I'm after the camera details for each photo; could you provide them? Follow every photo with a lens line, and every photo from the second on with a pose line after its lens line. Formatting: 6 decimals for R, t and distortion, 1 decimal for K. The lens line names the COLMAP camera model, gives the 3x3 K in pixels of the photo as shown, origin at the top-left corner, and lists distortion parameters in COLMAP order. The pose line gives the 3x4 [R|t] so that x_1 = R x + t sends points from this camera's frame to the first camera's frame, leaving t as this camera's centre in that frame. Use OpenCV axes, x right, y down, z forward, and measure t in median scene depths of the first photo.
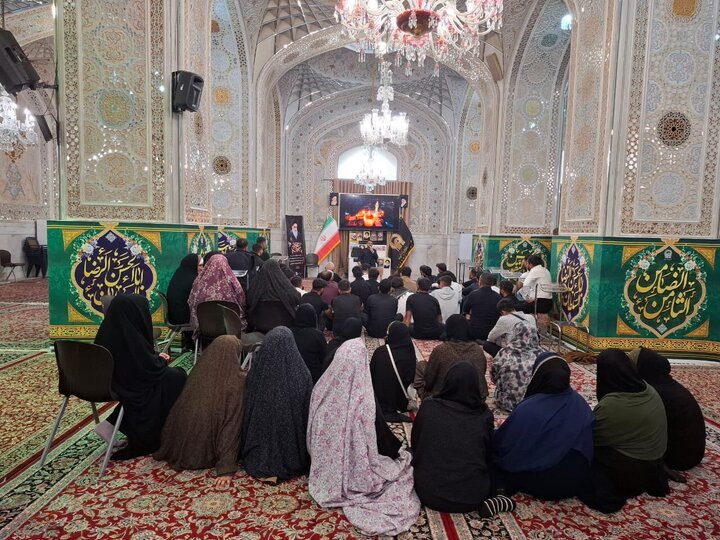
lens RADIAL K [[512.2, 0, 357.7], [0, 512.2, 272.1], [0, 0, 1]] dist [0.051662, -0.048677]
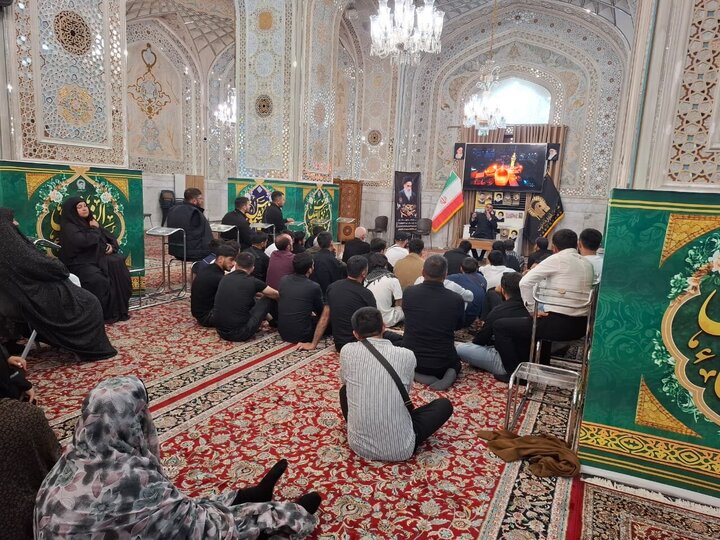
lens RADIAL K [[512.2, 0, 359.1], [0, 512.2, 270.2], [0, 0, 1]] dist [0.051662, -0.048677]
pose [[0.893136, 0.089150, -0.440862, 0.187490], [-0.061915, 0.995198, 0.075813, -0.008765], [0.445504, -0.040415, 0.894367, 0.208397]]
